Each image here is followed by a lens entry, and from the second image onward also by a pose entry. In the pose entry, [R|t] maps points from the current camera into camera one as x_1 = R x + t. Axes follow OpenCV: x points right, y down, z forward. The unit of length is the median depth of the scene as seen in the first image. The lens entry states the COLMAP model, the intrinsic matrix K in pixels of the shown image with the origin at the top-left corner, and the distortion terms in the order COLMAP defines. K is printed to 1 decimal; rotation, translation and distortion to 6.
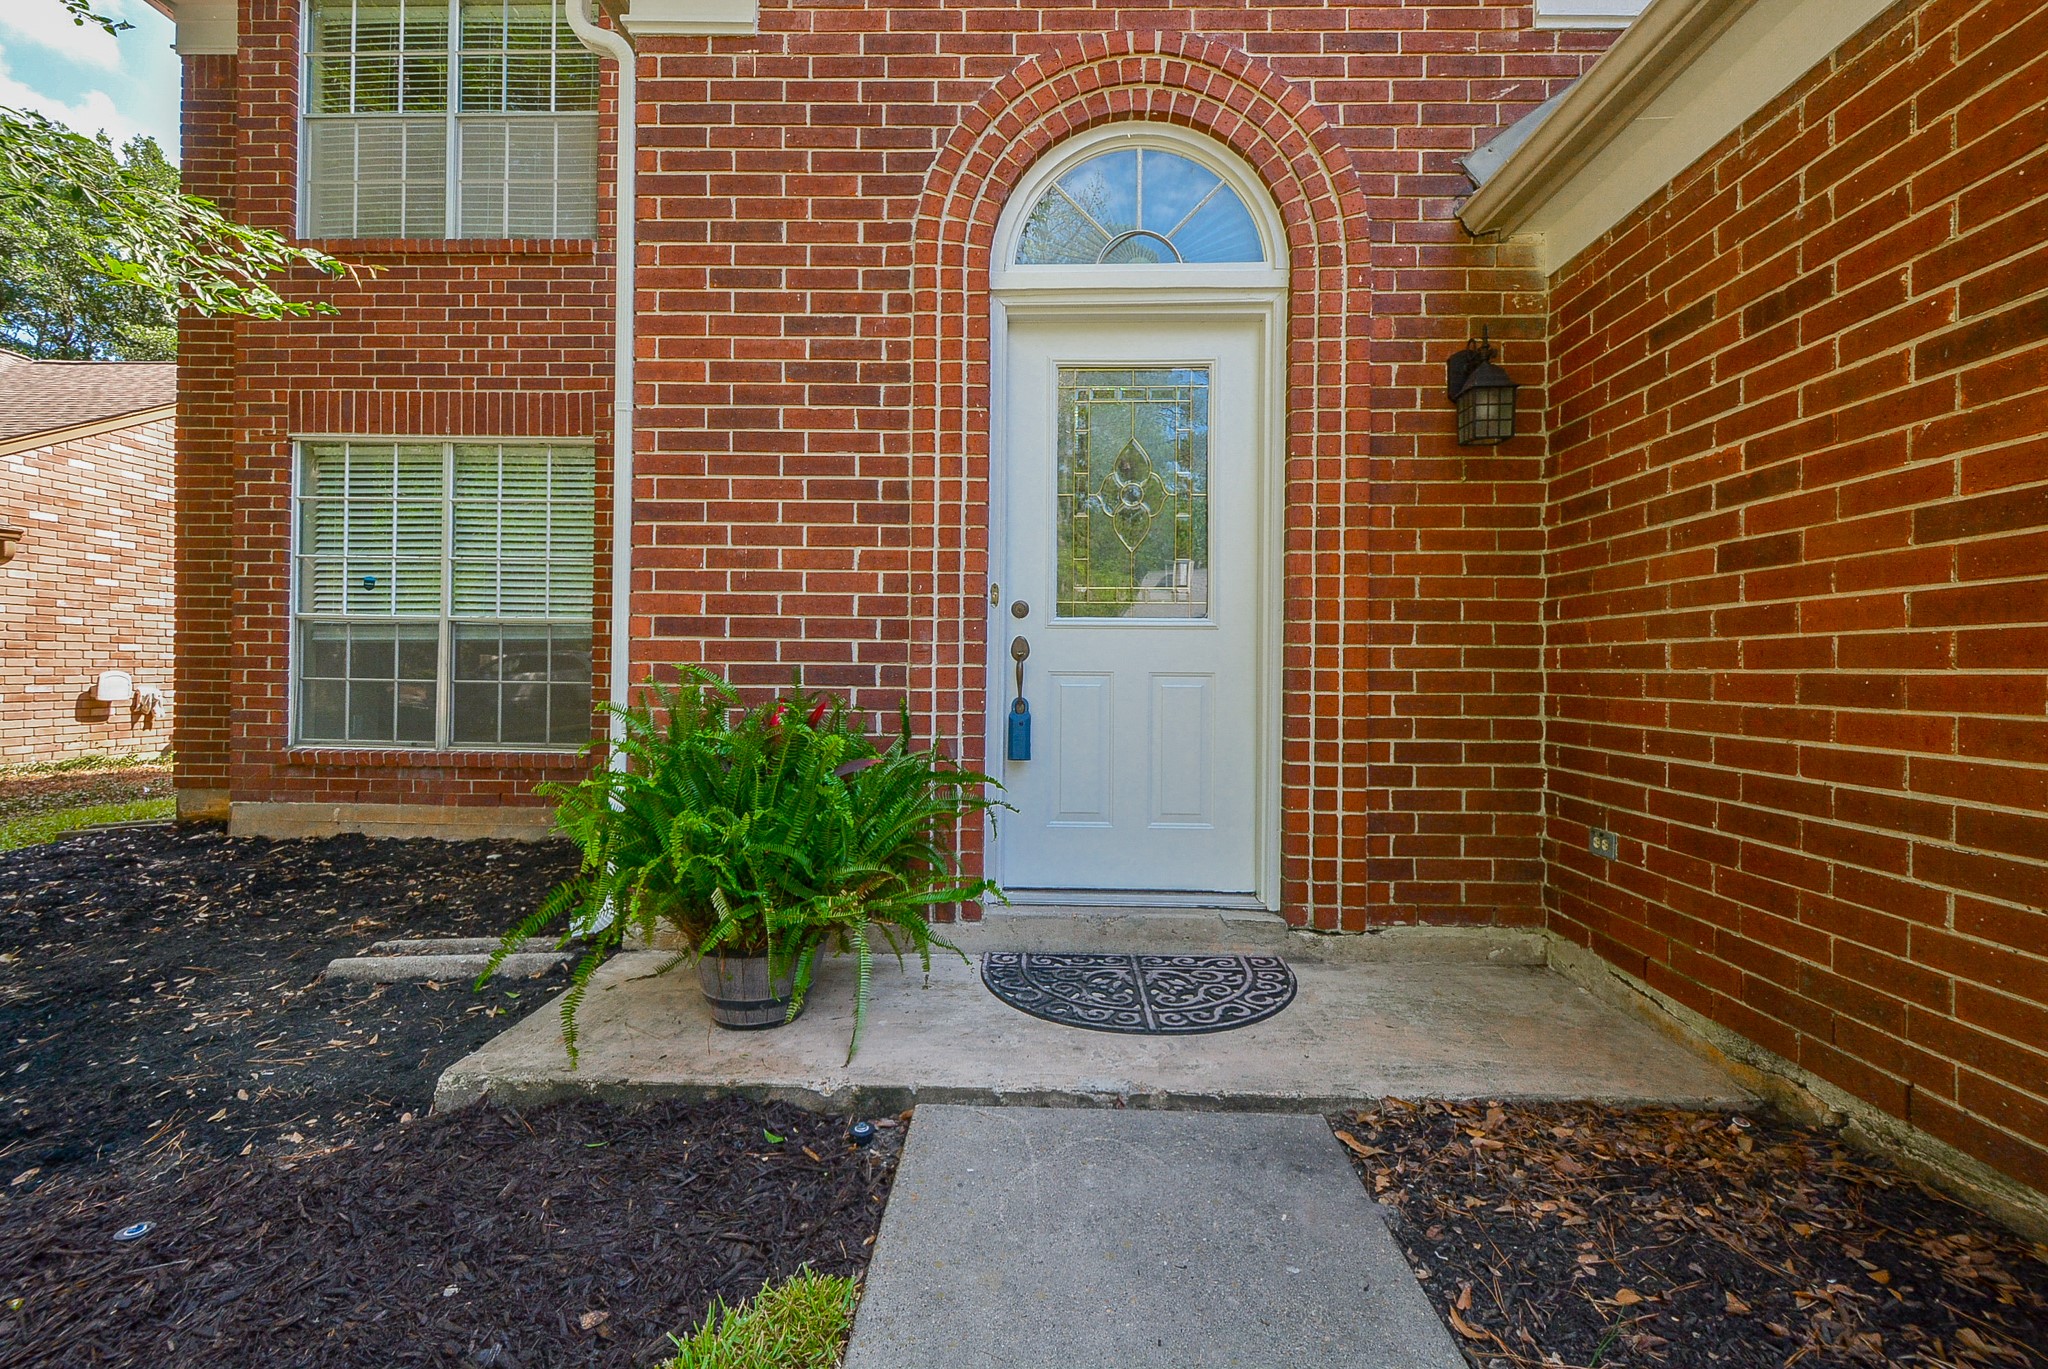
lens RADIAL K [[914.3, 0, 1030.2], [0, 914.3, 667.4], [0, 0, 1]] dist [-0.003332, -0.000971]
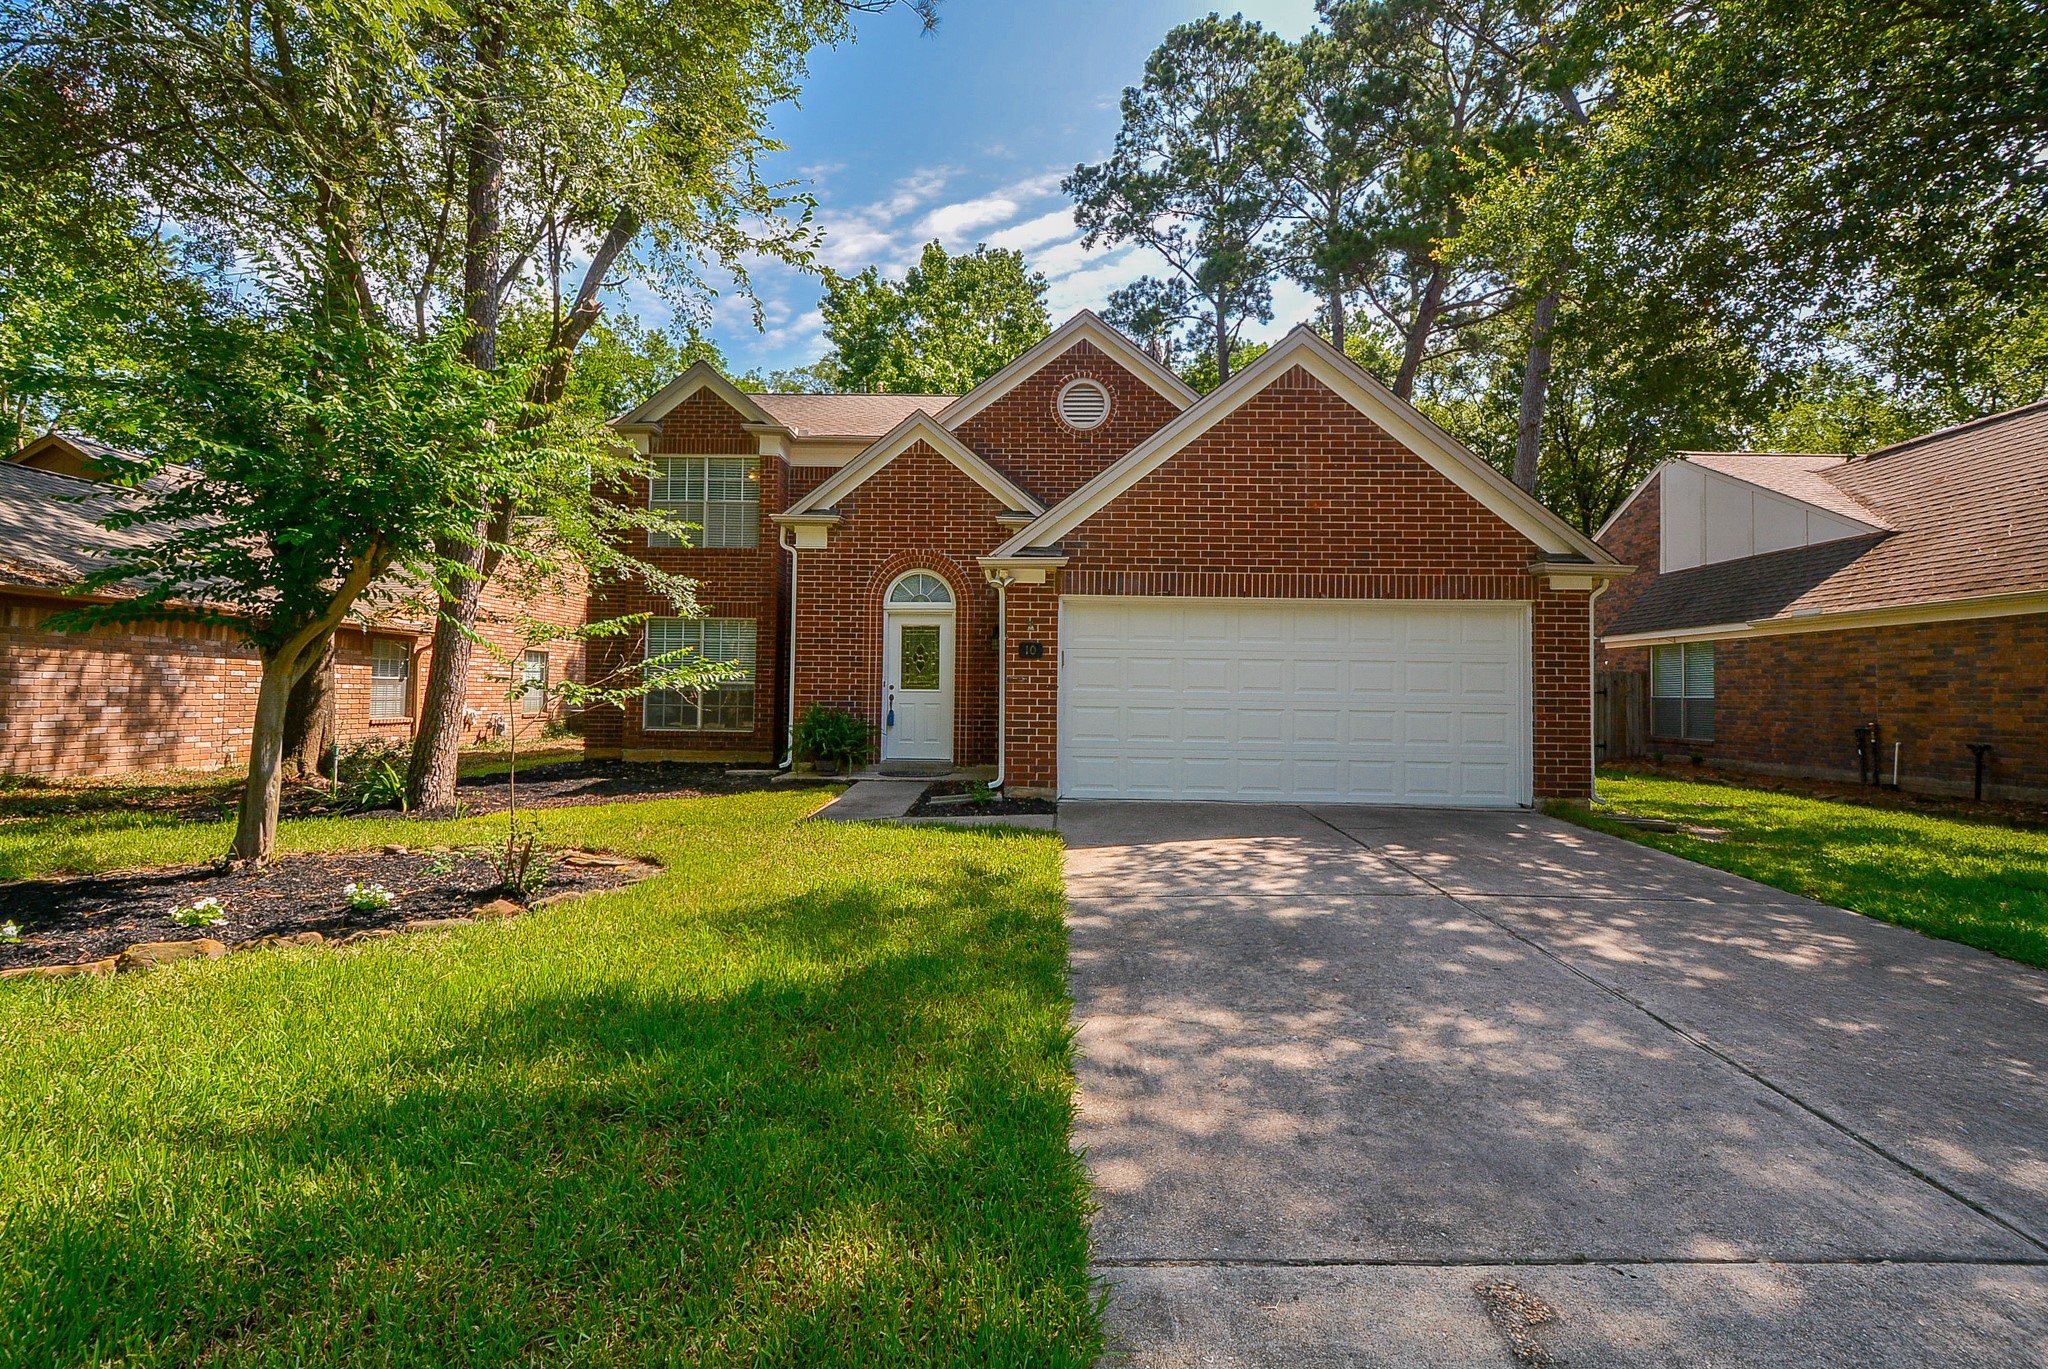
lens RADIAL K [[914.3, 0, 1030.2], [0, 914.3, 667.4], [0, 0, 1]] dist [-0.003332, -0.000971]
pose [[0.999959, 0.001916, 0.008891, 0.568193], [-0.001662, 0.999593, -0.028464, -0.040349], [-0.008942, 0.028448, 0.999555, -3.025270]]
